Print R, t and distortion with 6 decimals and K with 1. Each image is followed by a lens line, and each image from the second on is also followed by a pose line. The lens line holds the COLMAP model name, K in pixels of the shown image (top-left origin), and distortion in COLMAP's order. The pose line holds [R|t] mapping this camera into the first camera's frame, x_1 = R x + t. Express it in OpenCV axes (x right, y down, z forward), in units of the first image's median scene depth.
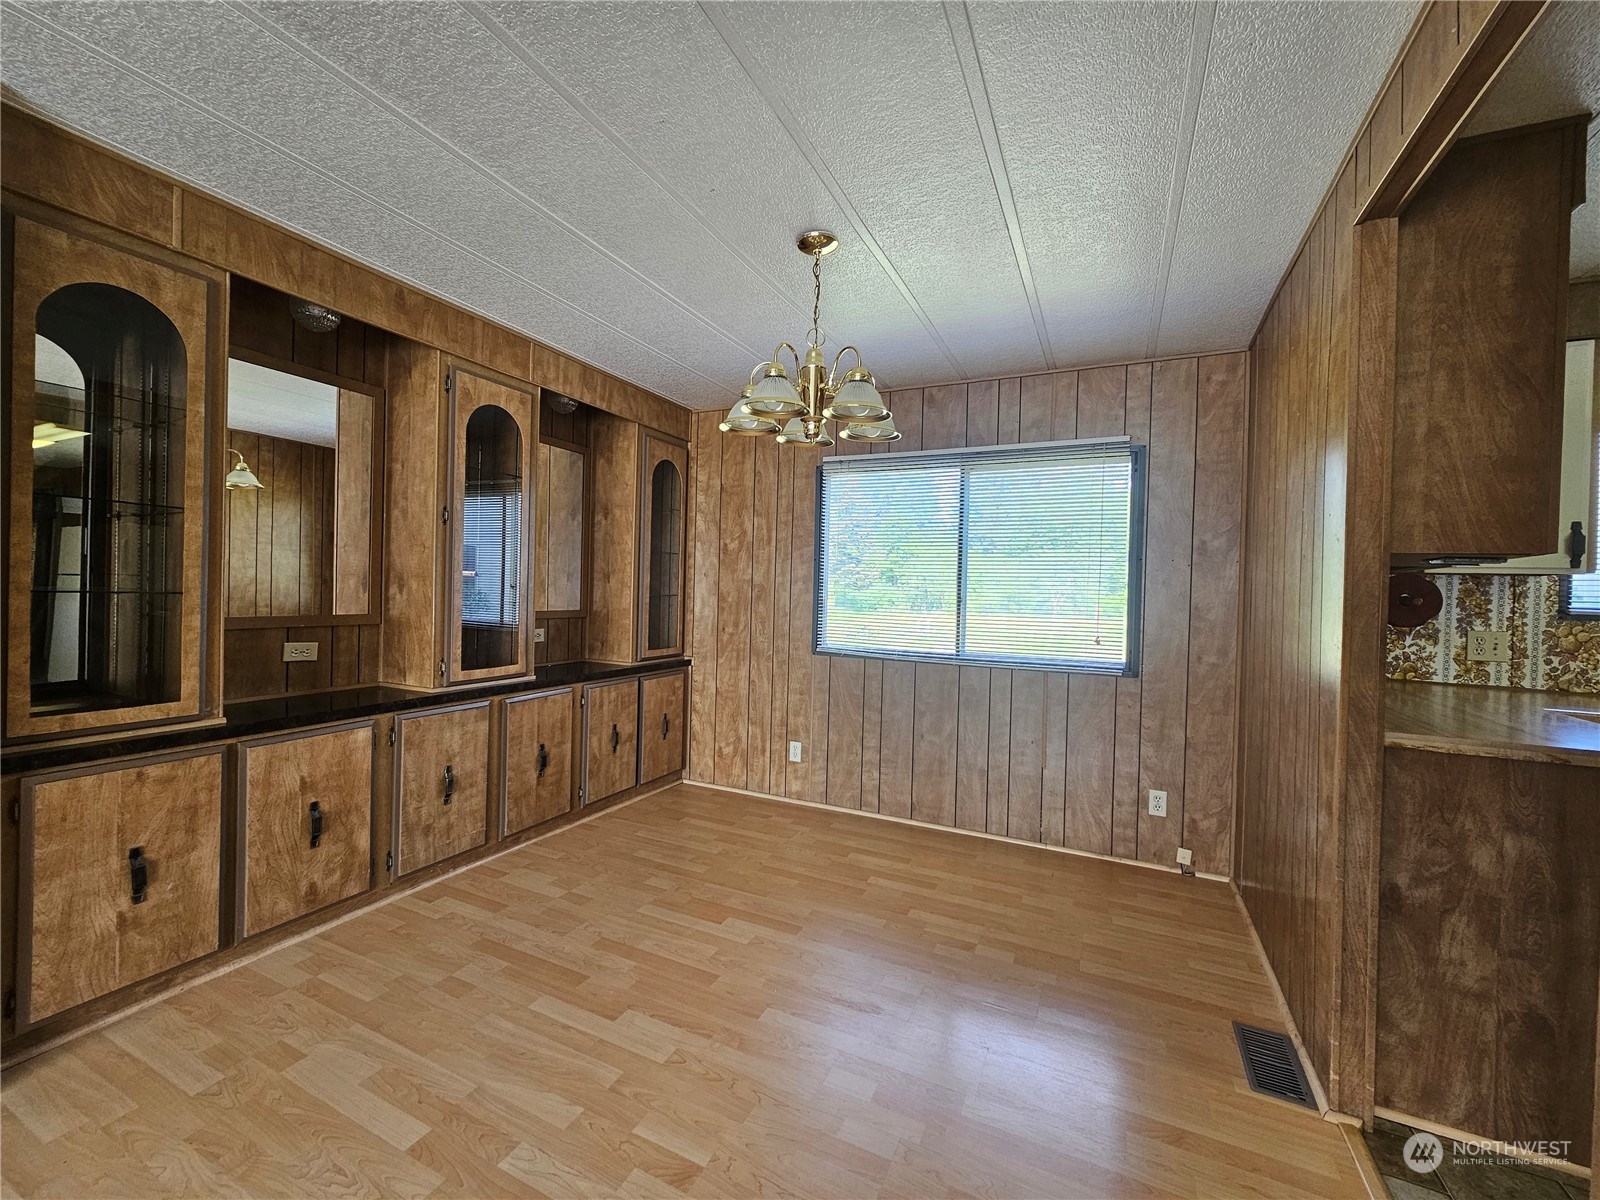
lens RADIAL K [[652.2, 0, 796.6], [0, 652.2, 595.9], [0, 0, 1]] dist [-0.000089, -0.000053]
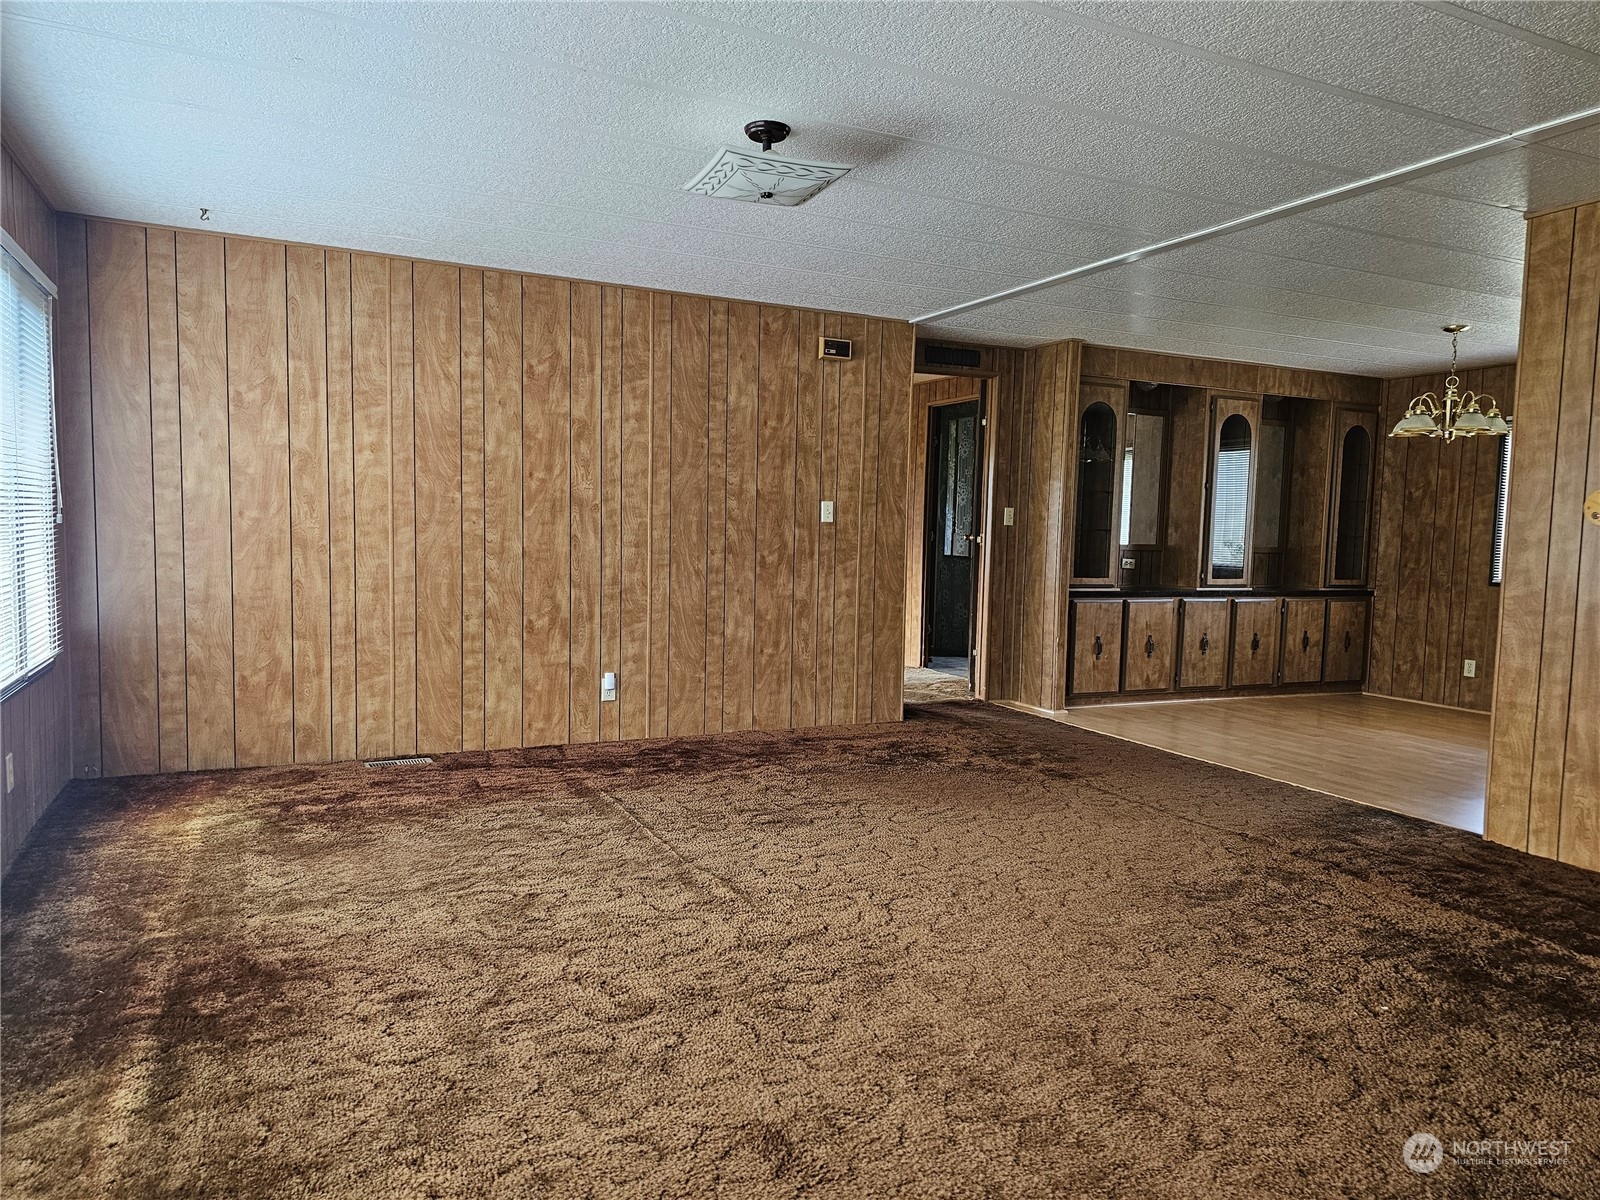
lens RADIAL K [[1005.2, 0, 800.0], [0, 1005.2, 600.0], [0, 0, 1]] dist [0.004314, -0.000354]
pose [[0.763431, 0.041108, -0.644580, 0.268504], [-0.011830, 0.998695, 0.049680, 0.042980], [0.645781, -0.030302, 0.762921, -1.294450]]
